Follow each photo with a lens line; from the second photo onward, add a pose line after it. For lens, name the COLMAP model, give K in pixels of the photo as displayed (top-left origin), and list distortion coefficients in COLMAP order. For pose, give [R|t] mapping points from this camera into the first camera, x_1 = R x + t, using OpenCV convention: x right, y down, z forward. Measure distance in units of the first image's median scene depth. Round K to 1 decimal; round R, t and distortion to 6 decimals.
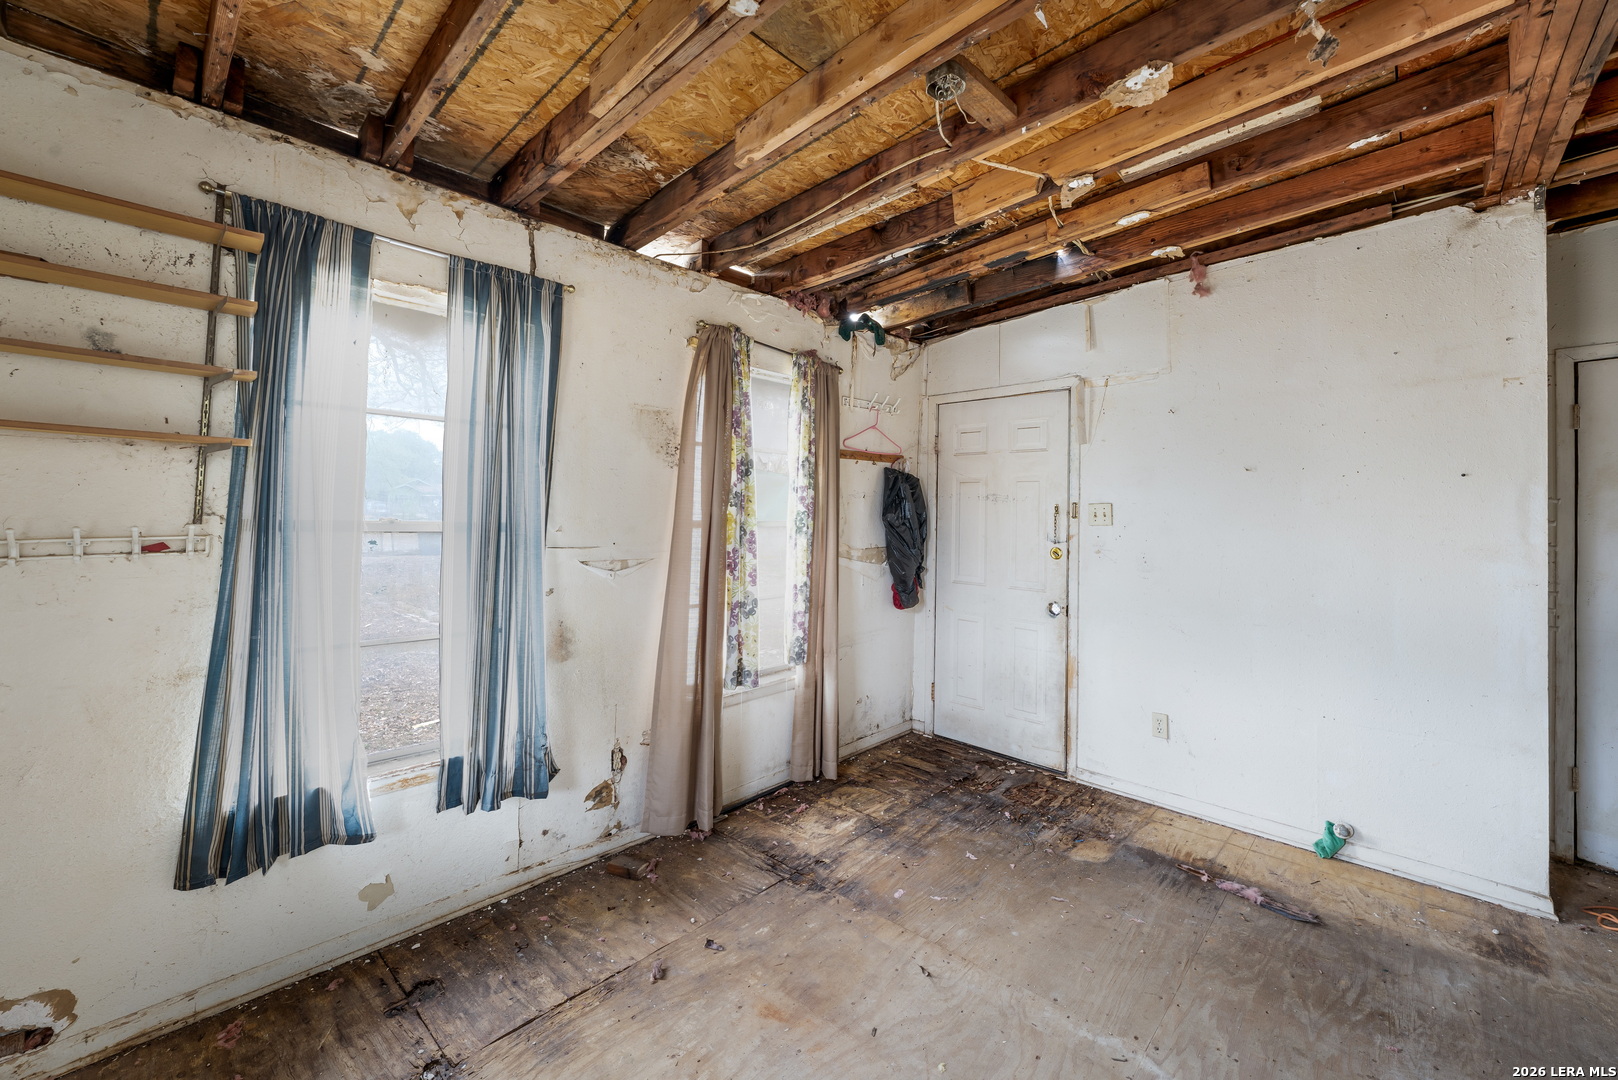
lens RADIAL K [[655.9, 0, 814.5], [0, 655.9, 501.8], [0, 0, 1]] dist [-0.003810, 0.000267]
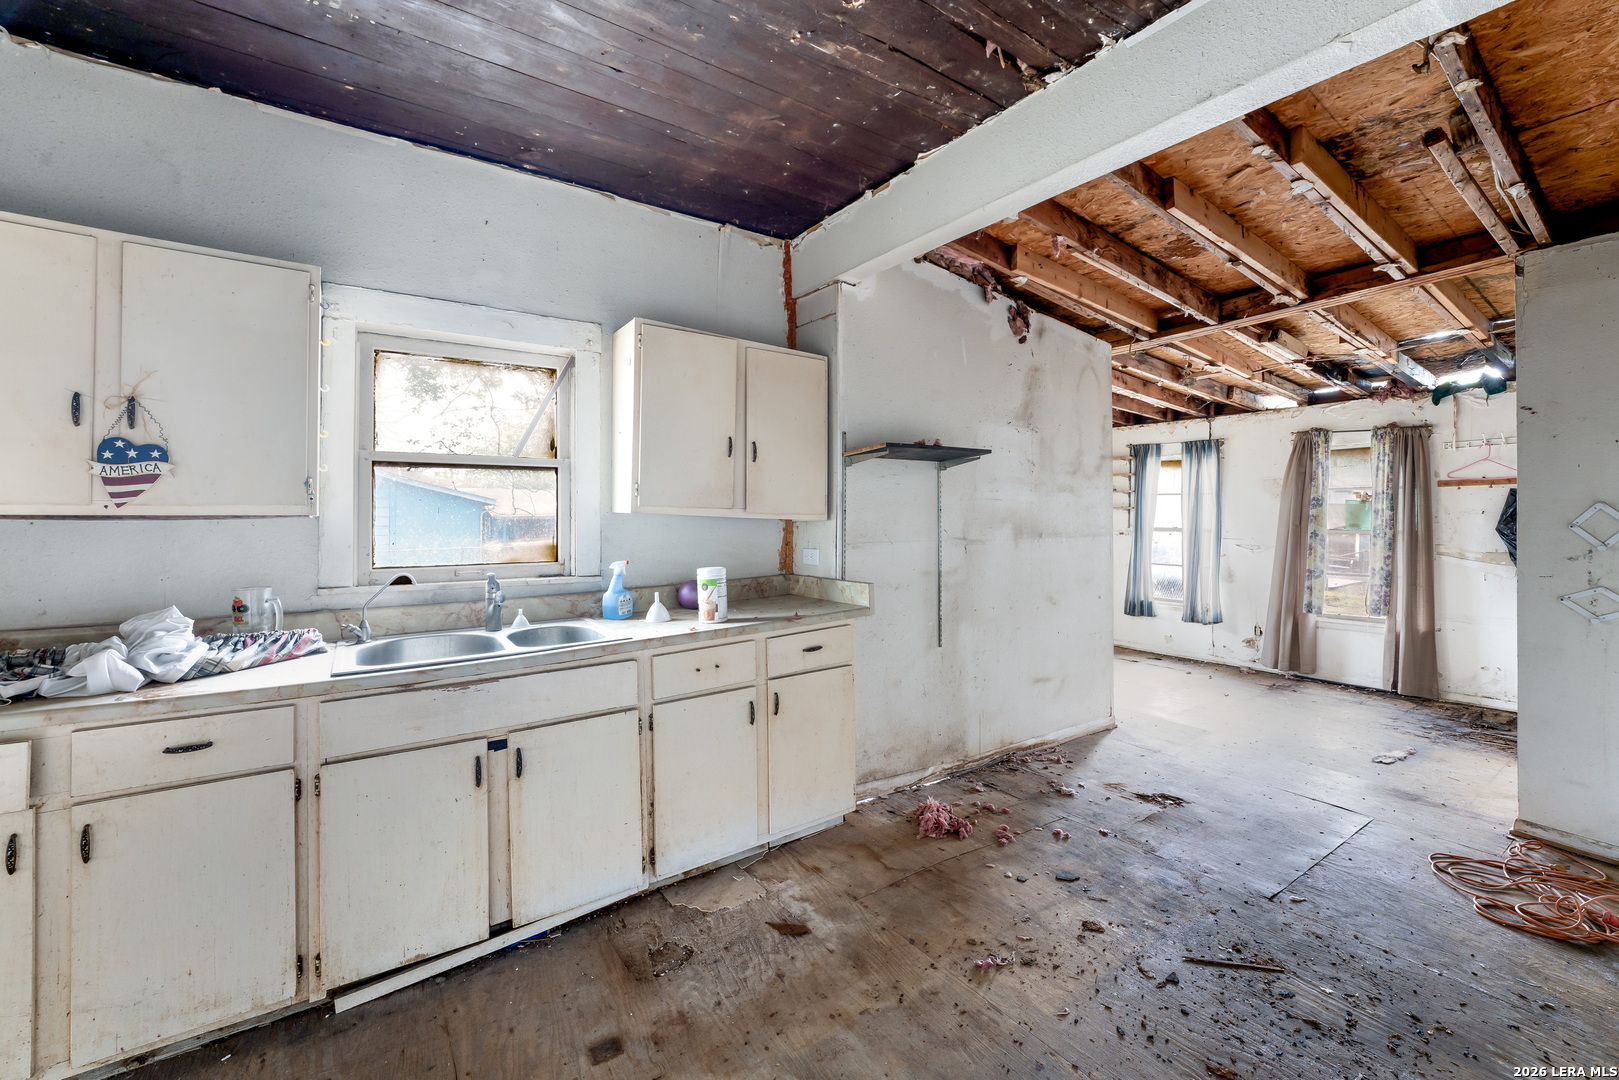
lens RADIAL K [[660.2, 0, 813.0], [0, 660.2, 512.8], [0, 0, 1]] dist [-0.007735, 0.000080]
pose [[-0.206084, -0.027904, -0.978136, 2.302443], [0.004082, 0.999560, -0.029375, 0.035248], [0.978526, -0.010046, -0.205880, -0.060820]]
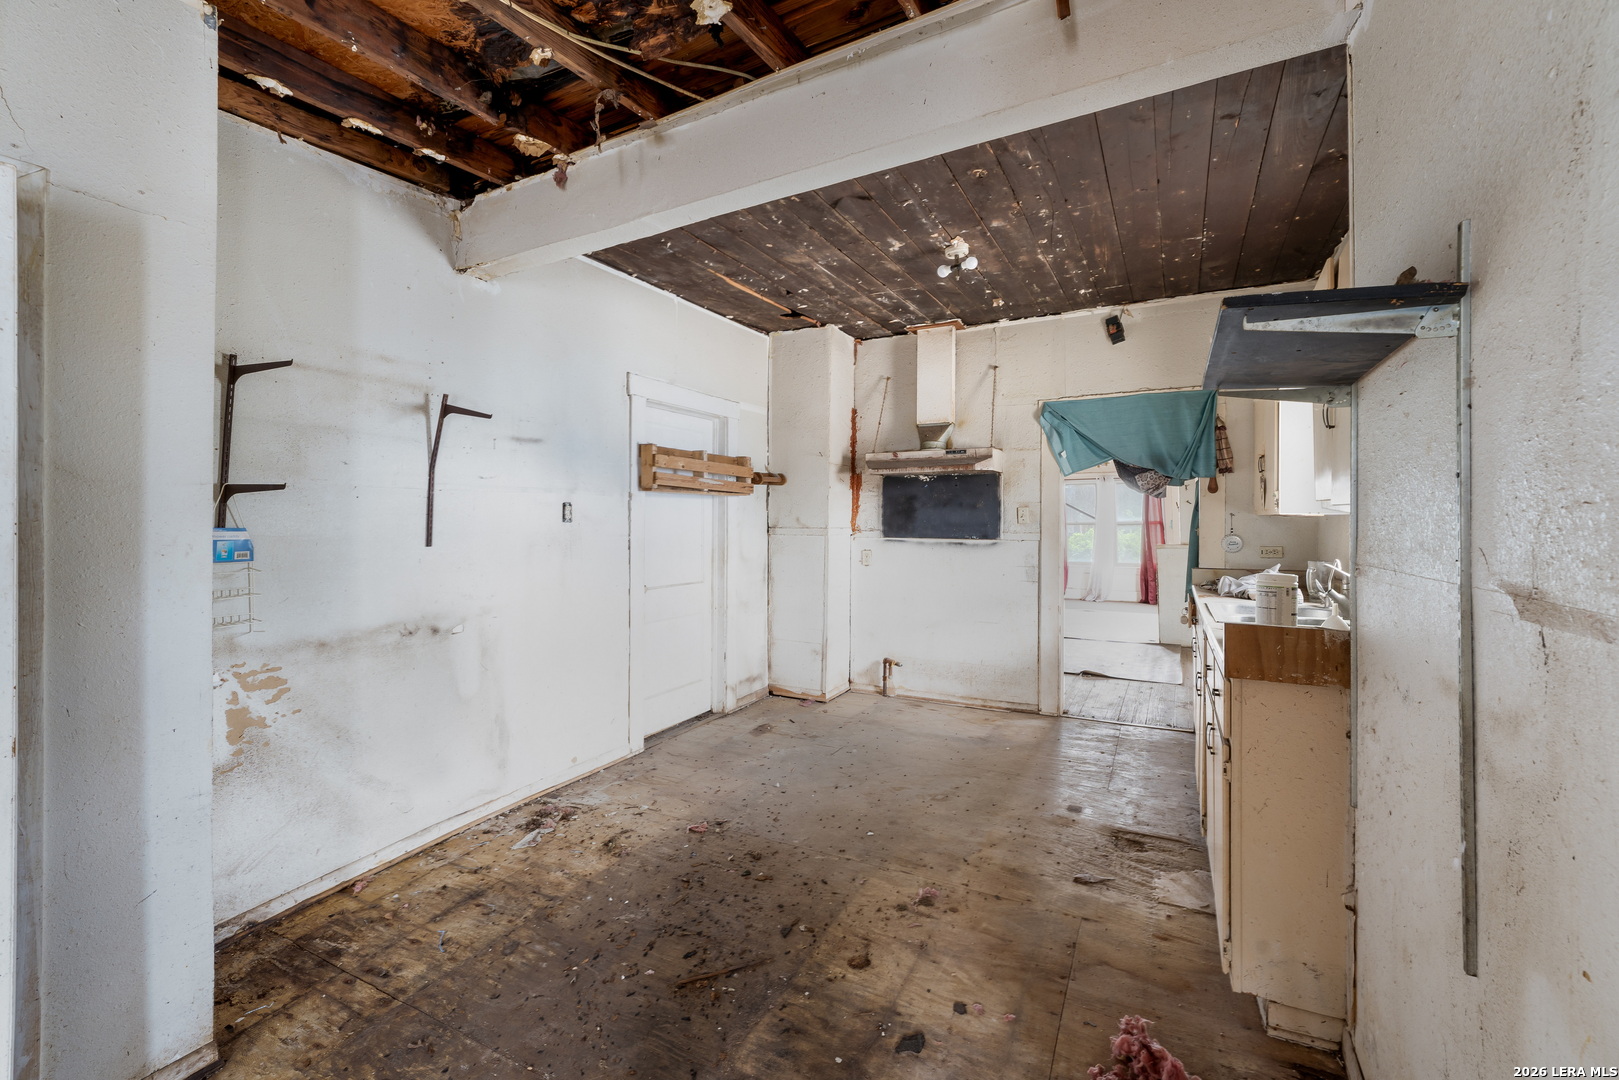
lens RADIAL K [[665.7, 0, 813.8], [0, 665.7, 523.4], [0, 0, 1]] dist [-0.013047, 0.000067]
pose [[-0.257508, -0.024261, 0.965972, 0.750241], [-0.013669, 0.999676, 0.021463, 0.016164], [-0.966180, -0.007676, -0.257756, 0.344849]]
